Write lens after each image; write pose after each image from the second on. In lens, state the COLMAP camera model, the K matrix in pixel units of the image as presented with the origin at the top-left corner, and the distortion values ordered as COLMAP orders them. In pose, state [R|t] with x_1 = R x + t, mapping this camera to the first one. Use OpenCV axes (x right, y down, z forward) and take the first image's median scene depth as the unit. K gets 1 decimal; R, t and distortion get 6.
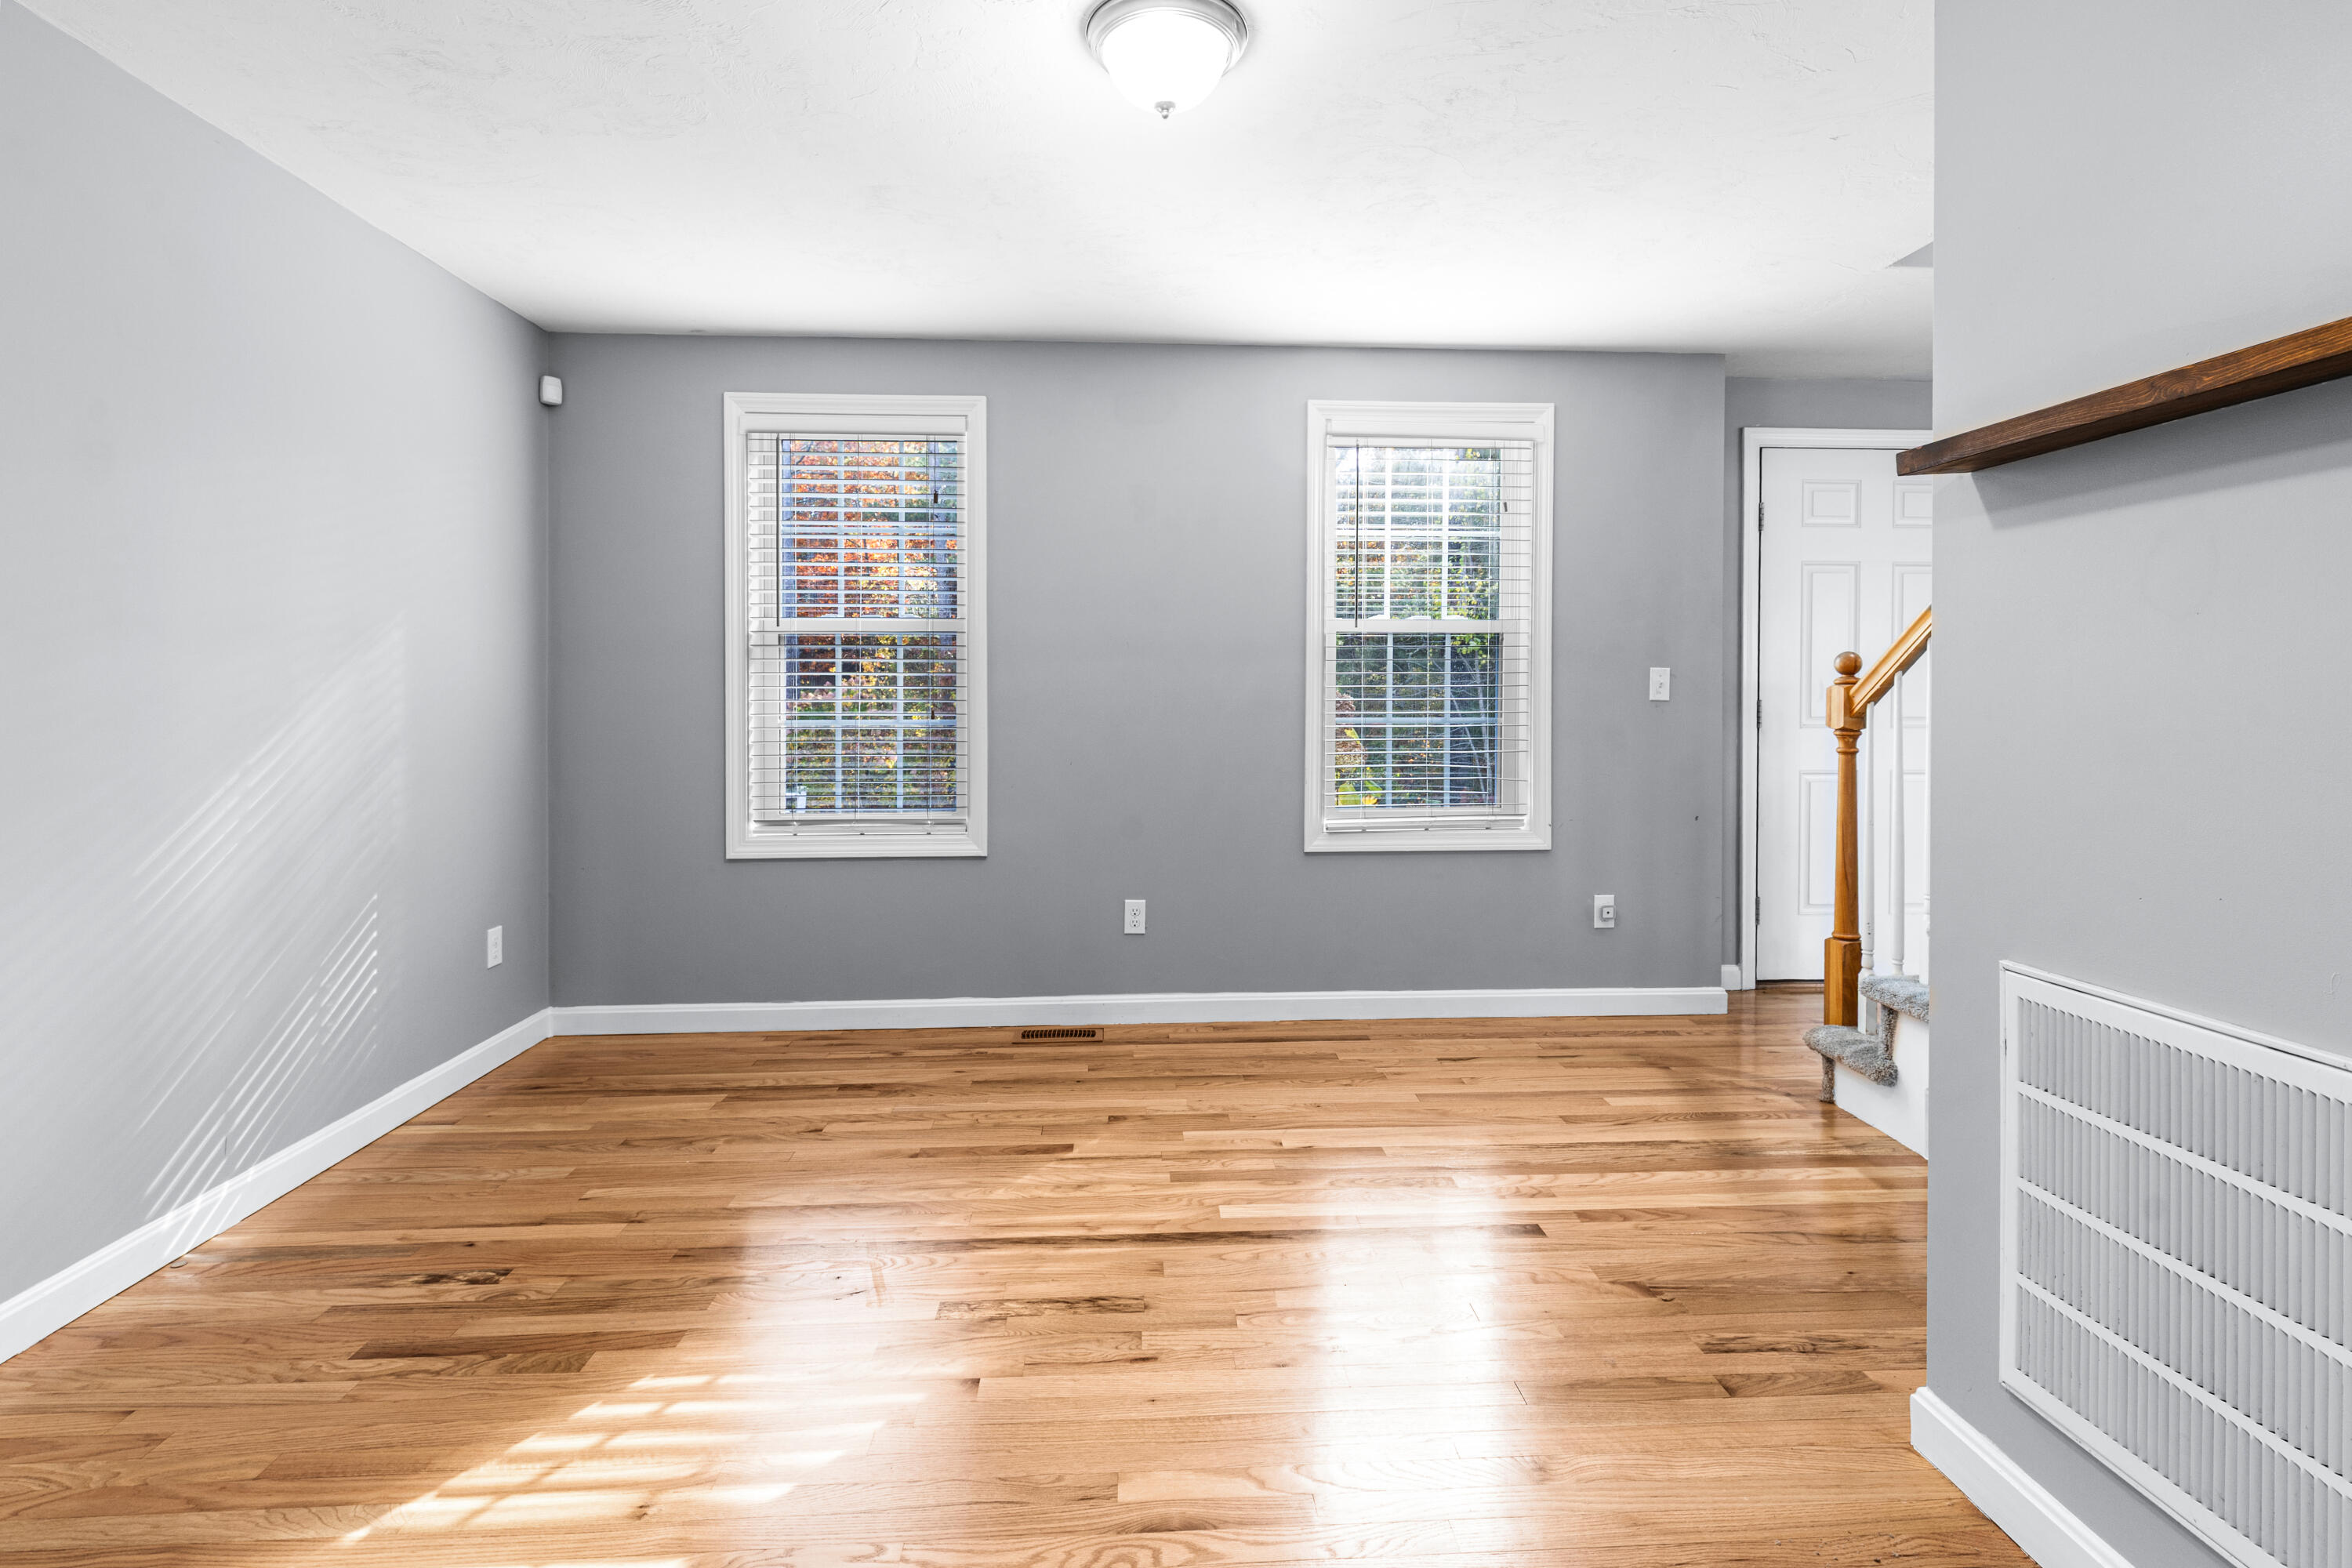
lens RADIAL K [[1093.9, 0, 1178.6], [0, 1093.9, 690.5], [0, 0, 1]] dist [0.000221, -0.000251]
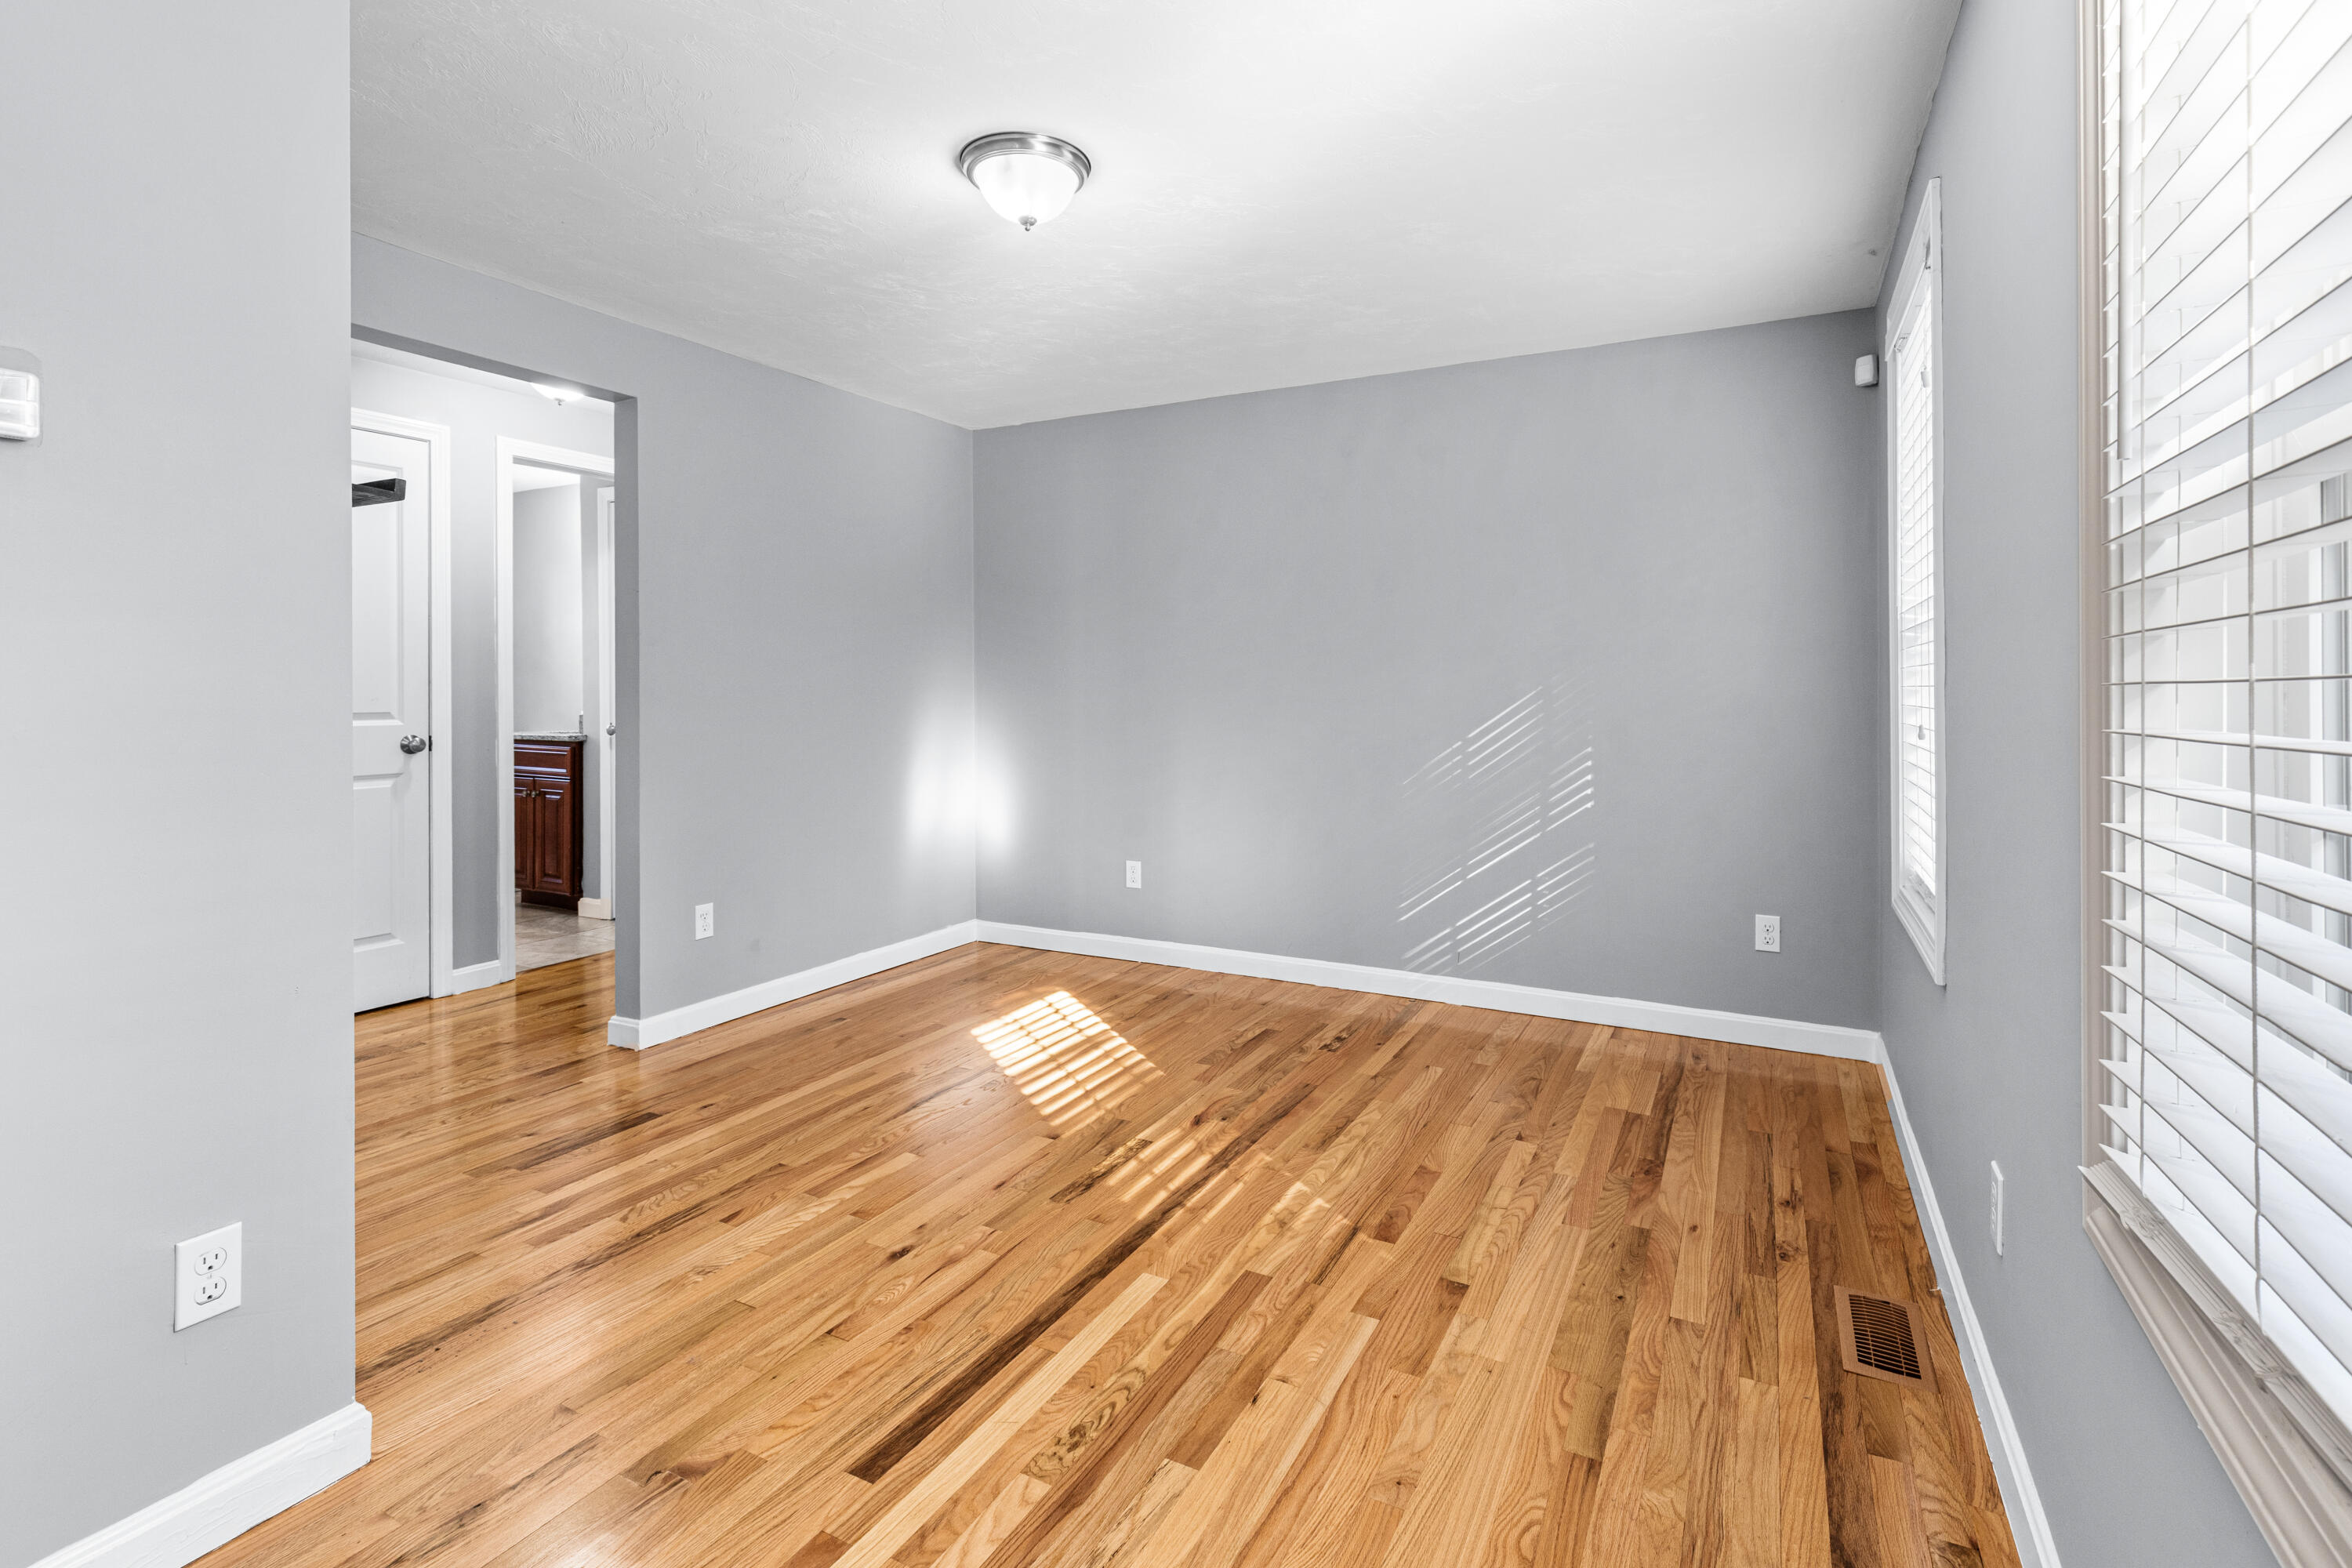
lens RADIAL K [[1093.9, 0, 1178.6], [0, 1093.9, 690.5], [0, 0, 1]] dist [0.000221, -0.000251]
pose [[-0.525851, 0.000156, -0.850577, 0.717007], [0.001913, 0.999998, -0.001000, 0.001599], [0.850575, -0.002153, -0.525850, 1.357038]]
